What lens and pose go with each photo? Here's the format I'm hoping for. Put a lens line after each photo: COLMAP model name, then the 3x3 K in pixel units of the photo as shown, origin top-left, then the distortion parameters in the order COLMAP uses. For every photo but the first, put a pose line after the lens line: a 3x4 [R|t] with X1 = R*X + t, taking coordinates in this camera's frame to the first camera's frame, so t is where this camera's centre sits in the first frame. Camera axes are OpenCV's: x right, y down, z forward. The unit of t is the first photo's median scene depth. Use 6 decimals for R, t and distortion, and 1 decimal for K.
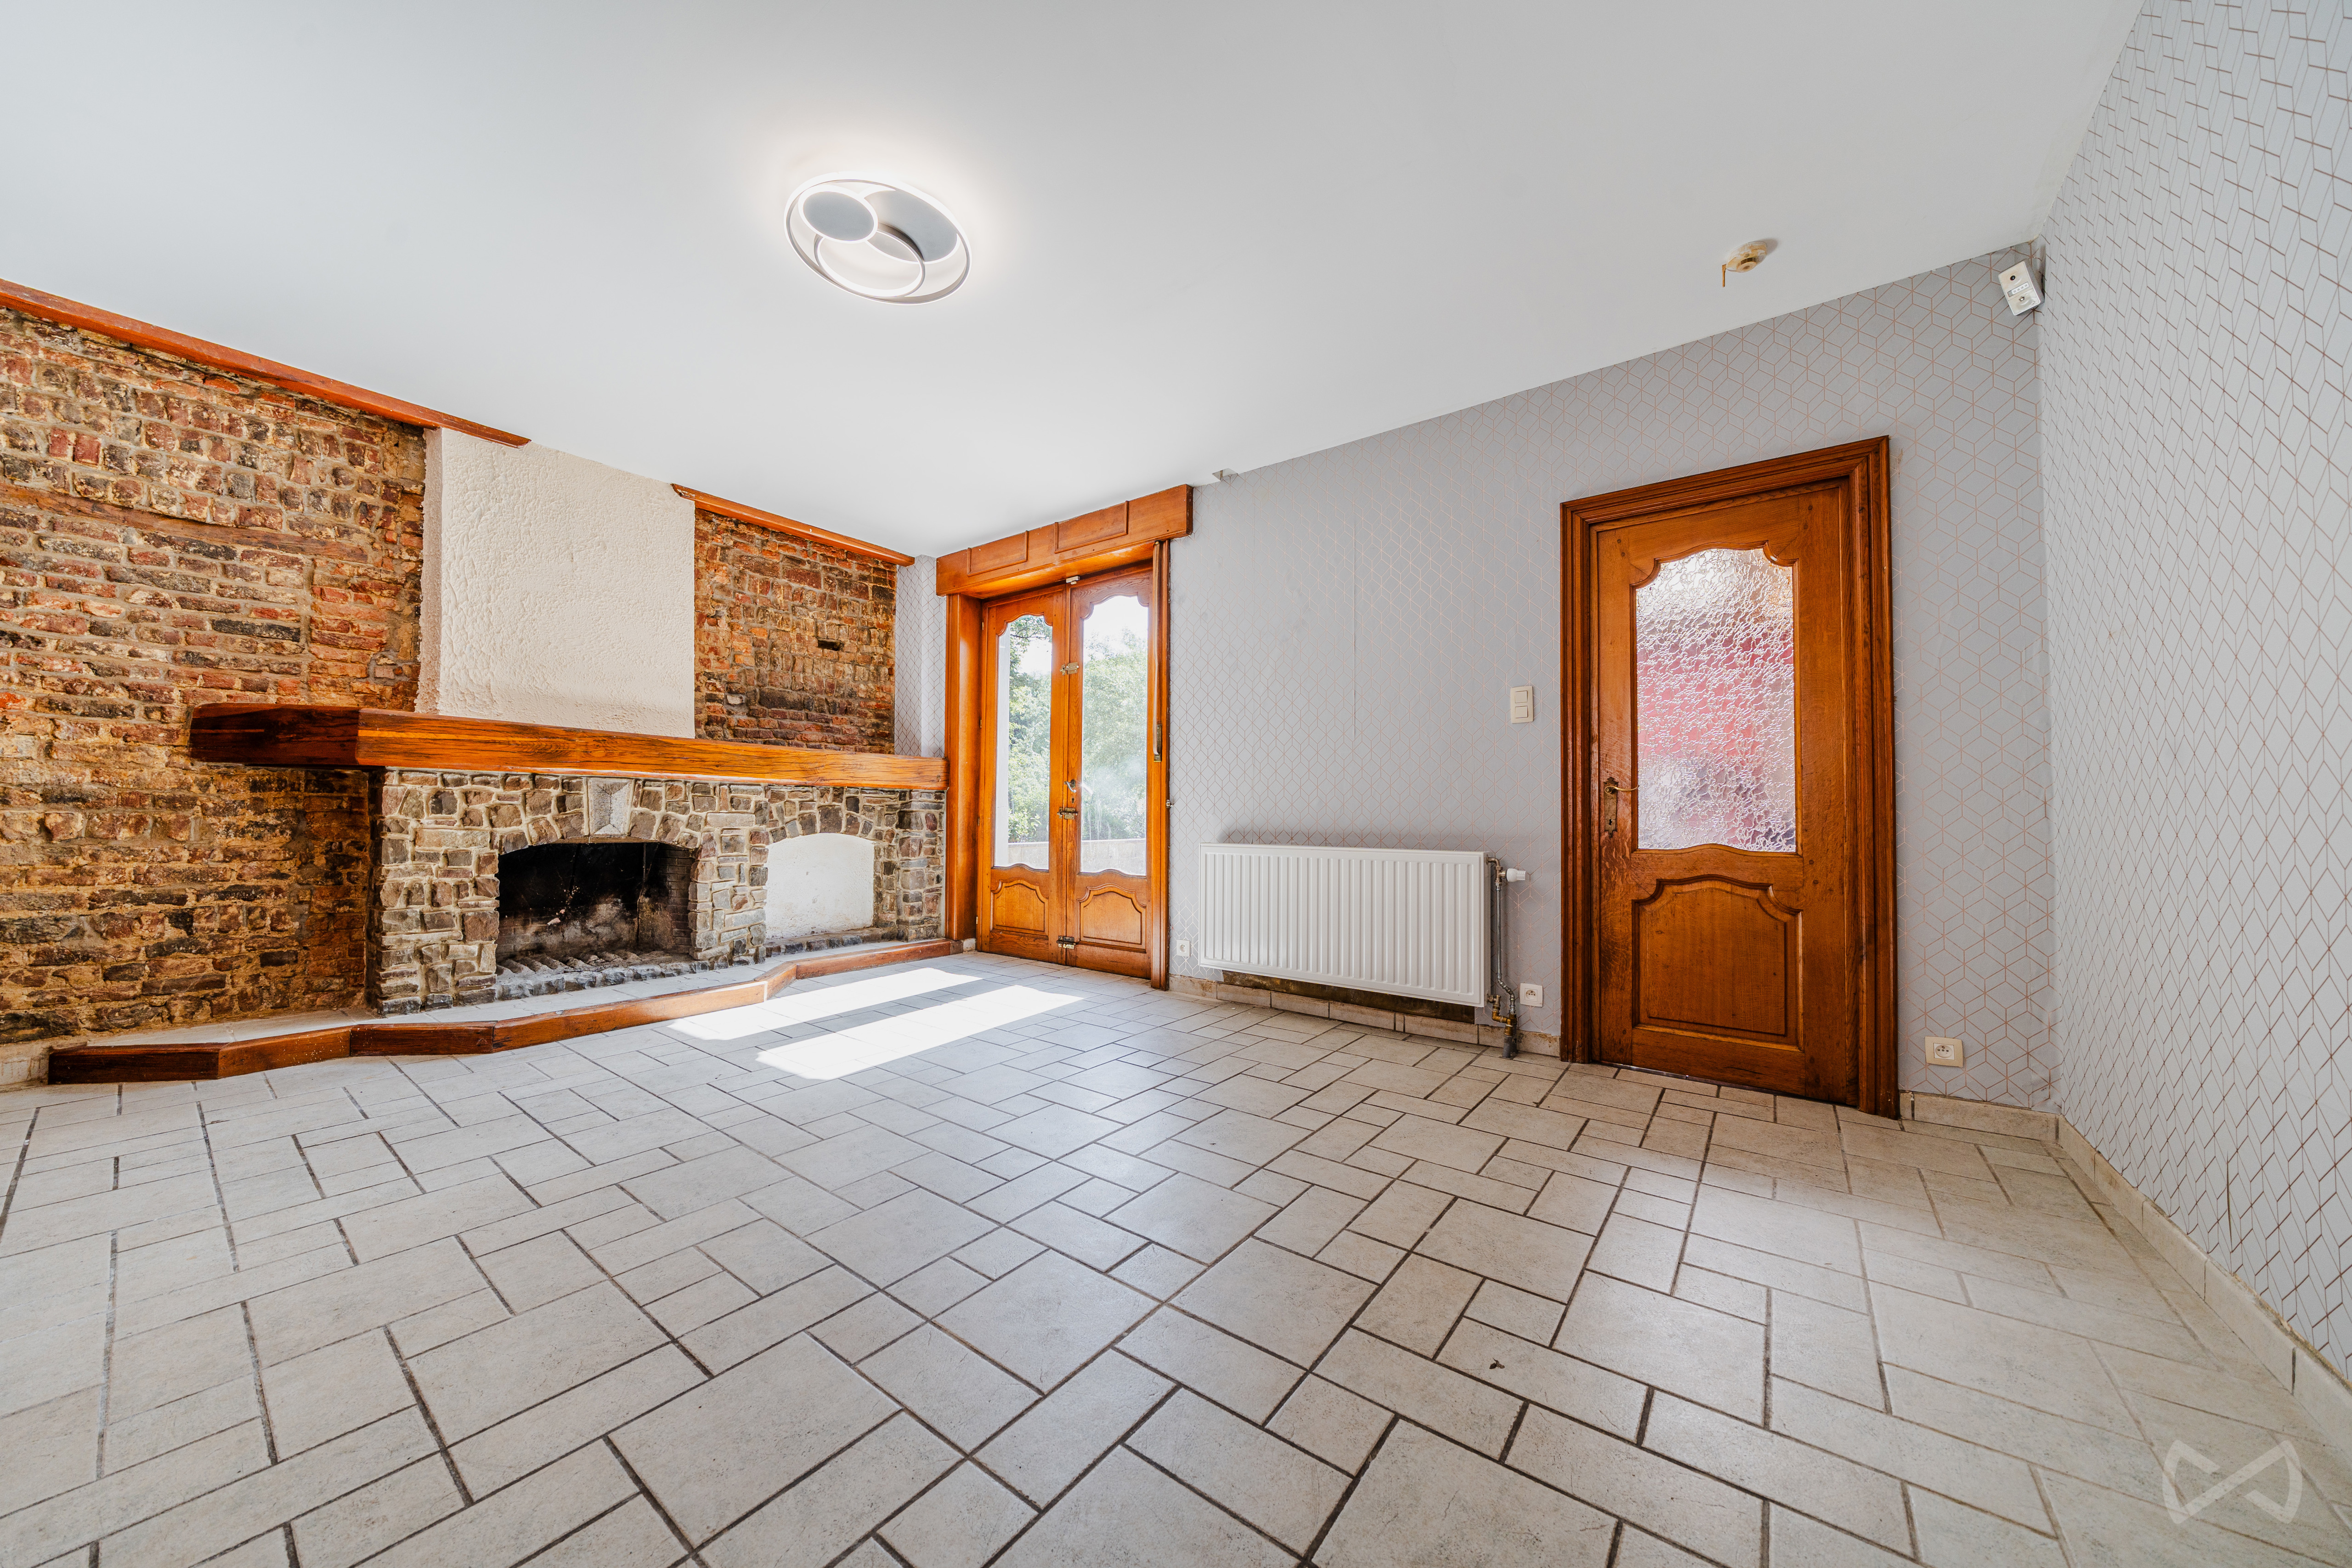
lens RADIAL K [[799.3, 0, 1176.0], [0, 799.3, 784.0], [0, 0, 1]] dist [-0.006398, -0.000138]
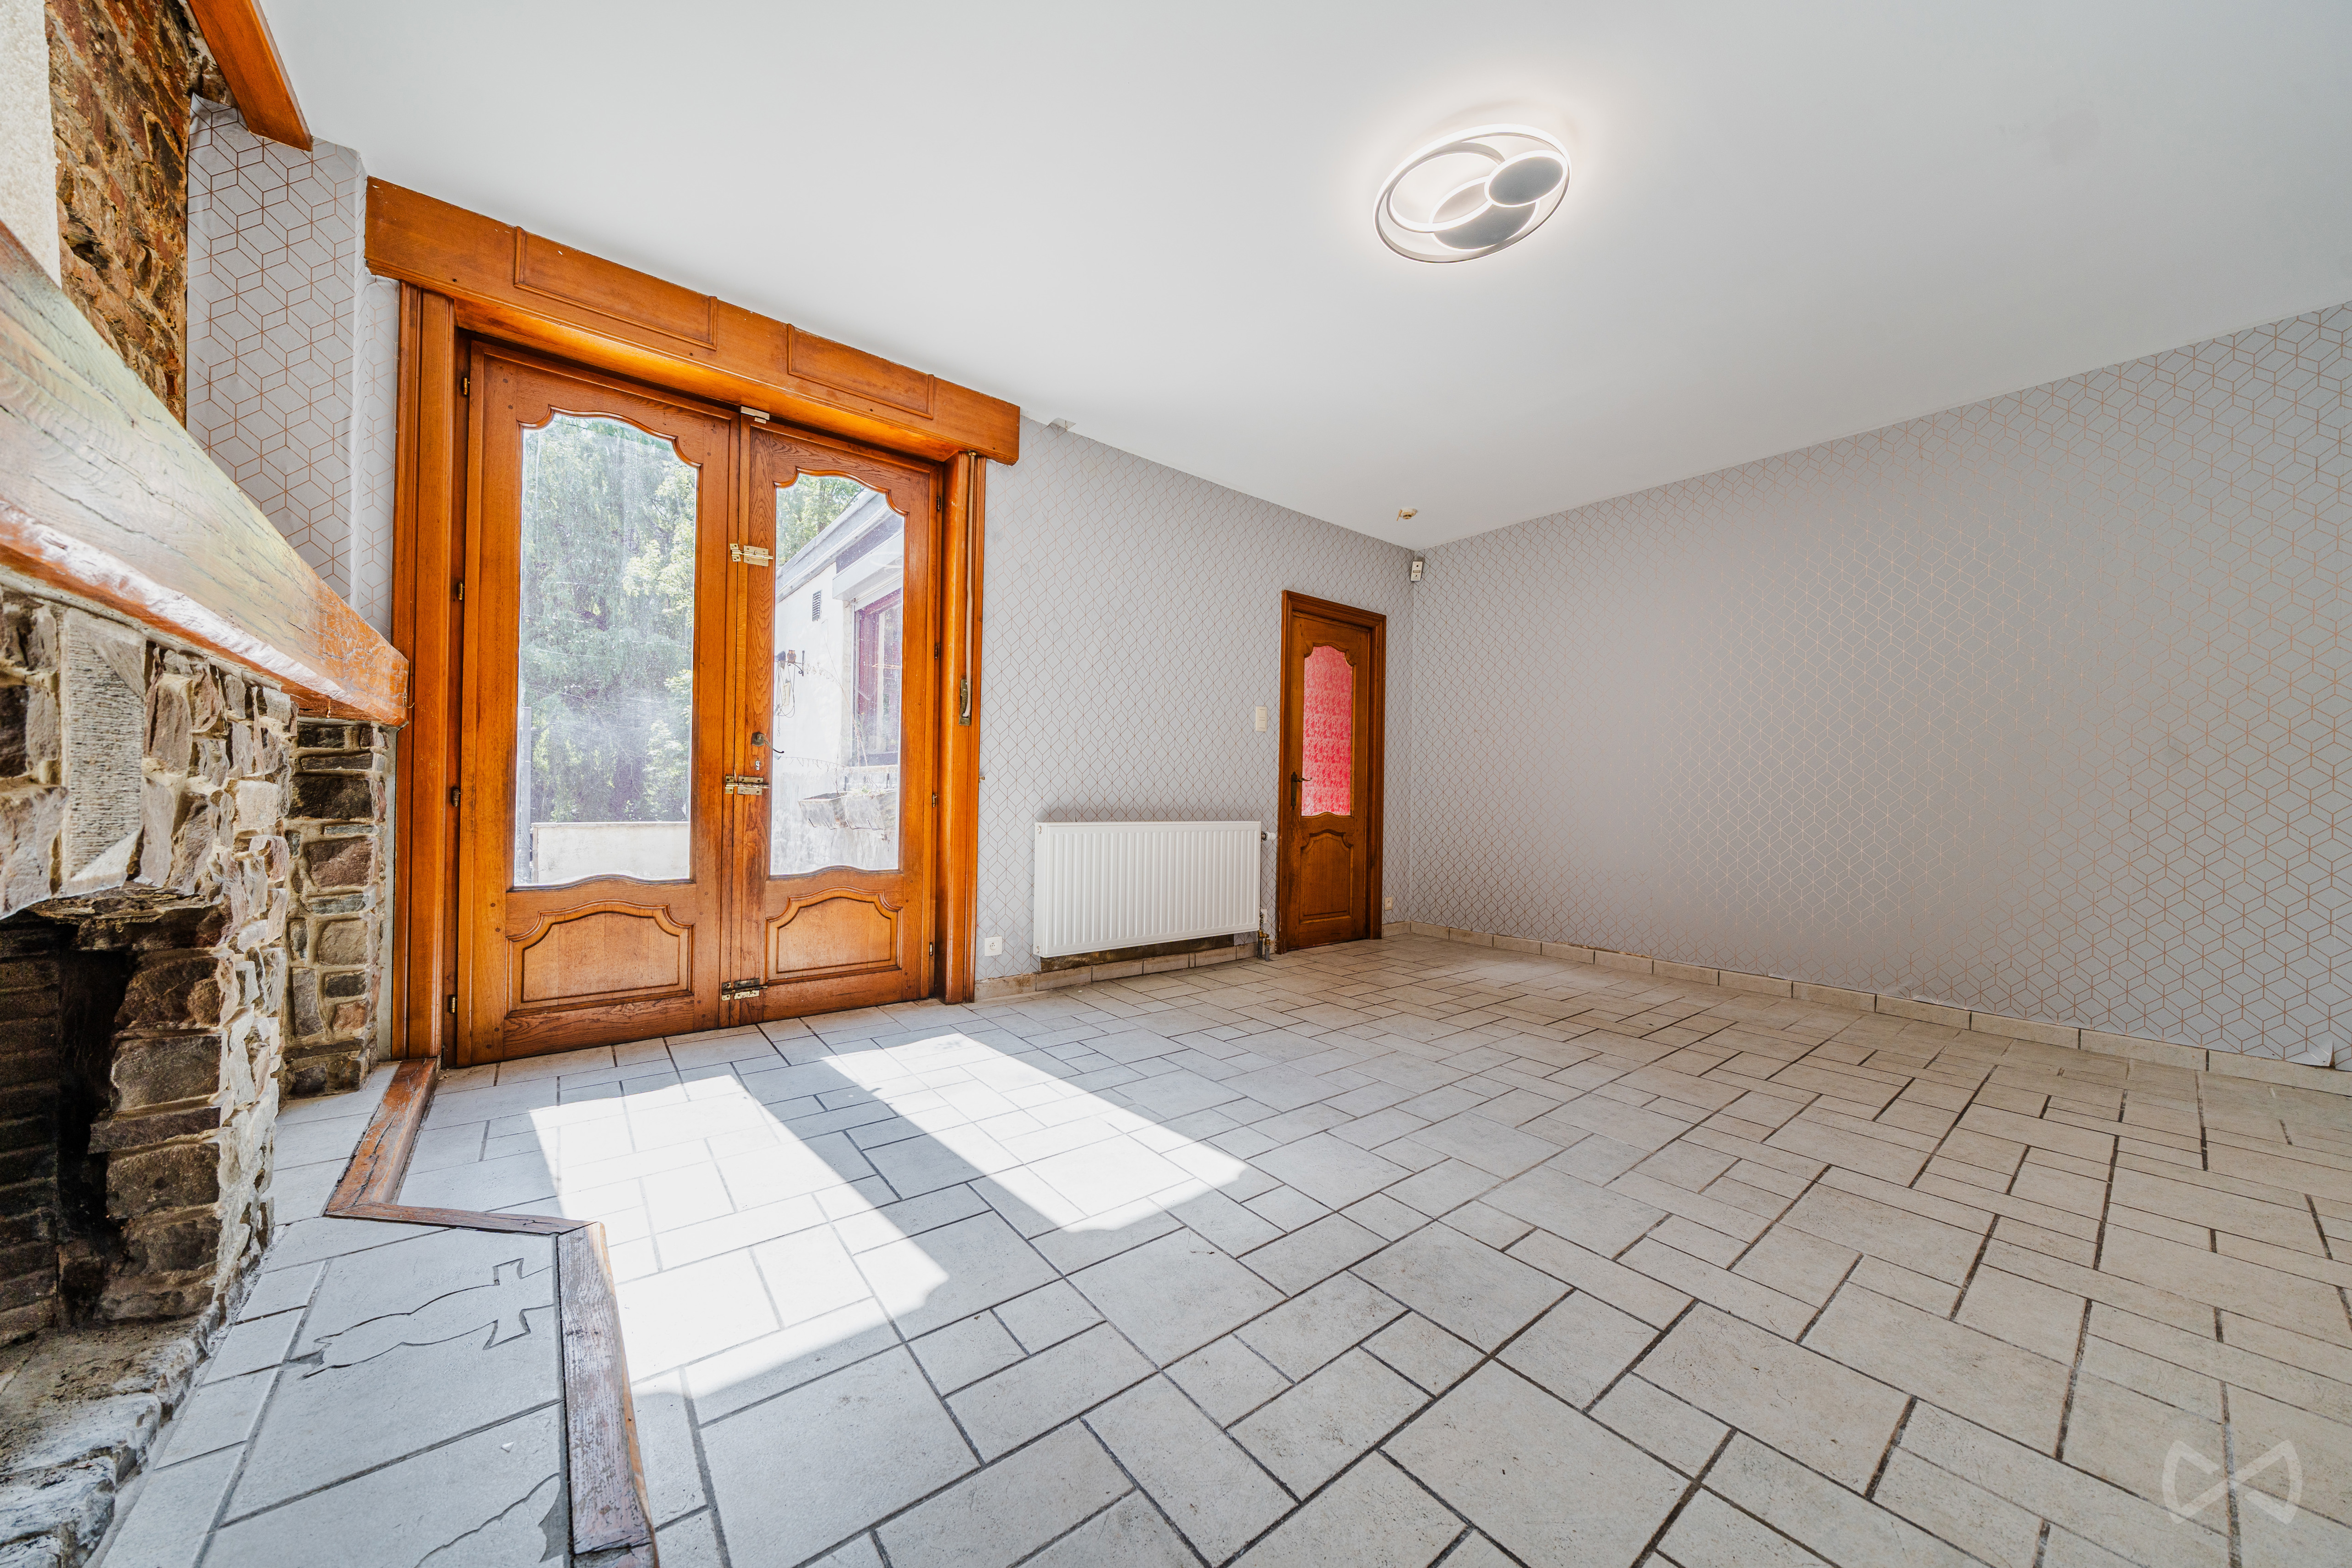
lens RADIAL K [[799.3, 0, 1176.0], [0, 799.3, 784.0], [0, 0, 1]] dist [-0.006398, -0.000138]
pose [[0.247396, 0.012066, 0.968839, -0.971981], [-0.053006, 0.998594, 0.001099, 0.024763], [-0.967463, -0.051626, 0.247688, 0.759123]]
